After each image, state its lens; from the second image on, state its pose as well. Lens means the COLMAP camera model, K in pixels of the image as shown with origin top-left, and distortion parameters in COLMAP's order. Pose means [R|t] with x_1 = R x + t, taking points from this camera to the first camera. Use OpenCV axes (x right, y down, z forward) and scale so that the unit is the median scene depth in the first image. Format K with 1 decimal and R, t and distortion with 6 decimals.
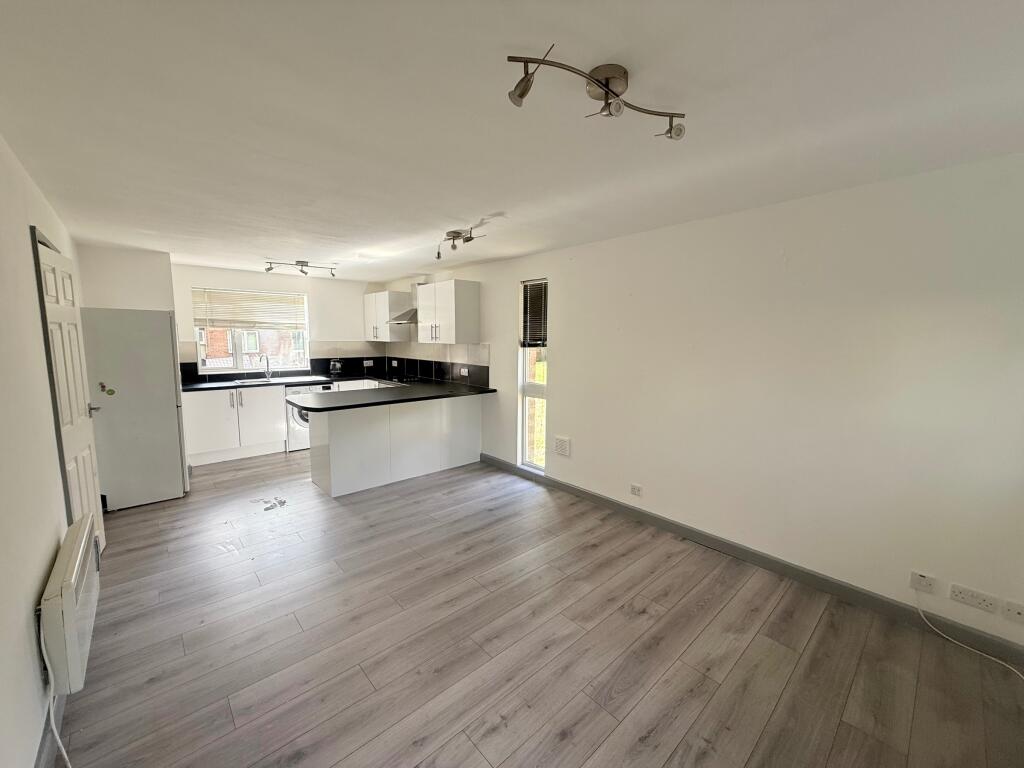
lens RADIAL K [[408.3, 0, 507.9], [0, 408.3, 385.1], [0, 0, 1]] dist [-0.000748, 0.000039]
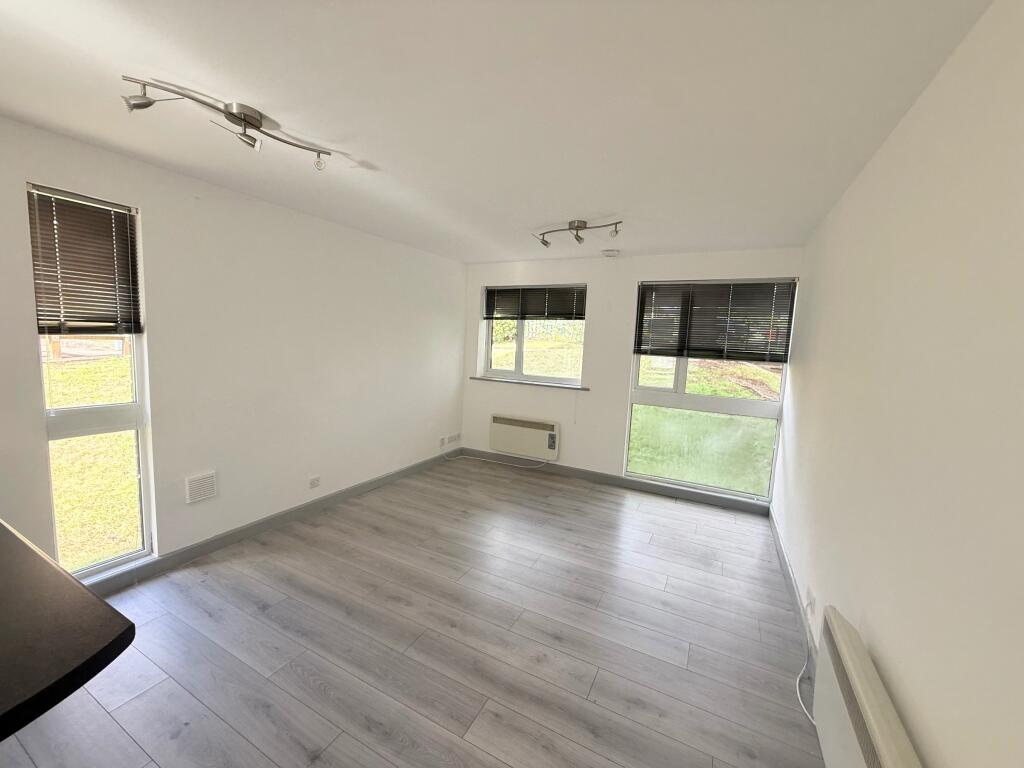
lens RADIAL K [[408.3, 0, 507.9], [0, 408.3, 385.1], [0, 0, 1]] dist [-0.000748, 0.000039]
pose [[-0.347185, -0.123749, 0.929596, -0.554318], [0.066871, 0.985465, 0.156162, -0.071160], [-0.935409, 0.116380, -0.333864, 0.664594]]
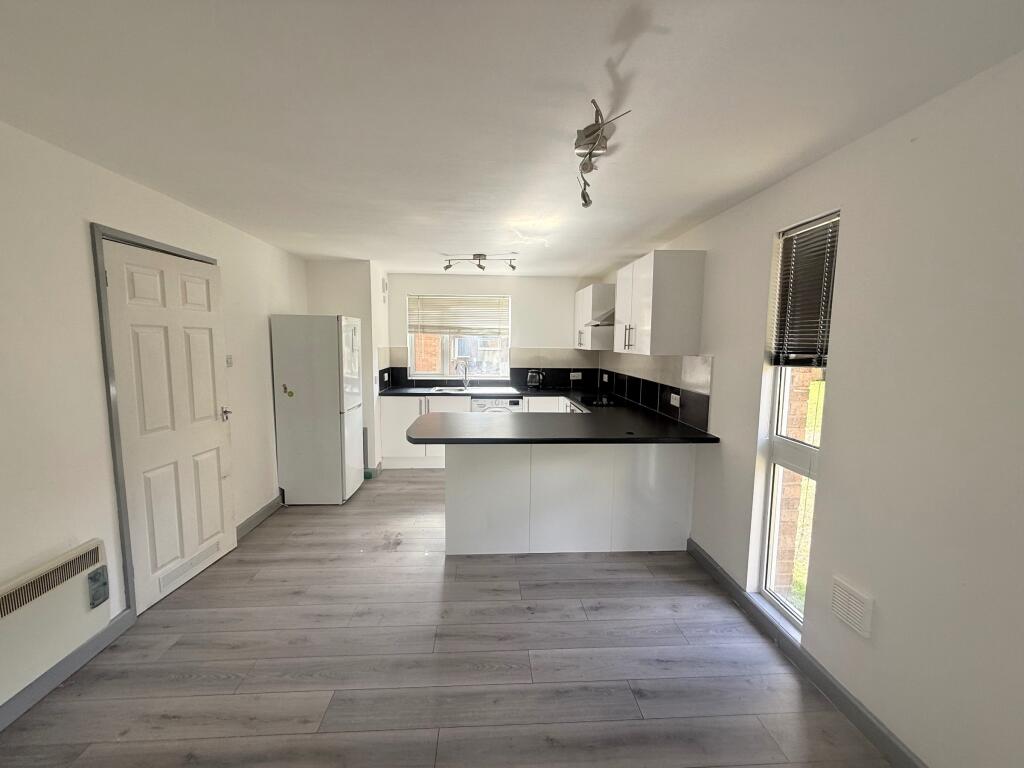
lens RADIAL K [[408.3, 0, 507.9], [0, 408.3, 385.1], [0, 0, 1]] dist [-0.000748, 0.000039]
pose [[0.780975, 0.067486, -0.620906, 0.092248], [-0.079702, 0.996786, 0.008090, -0.045500], [0.619456, 0.043170, 0.783843, 0.401805]]
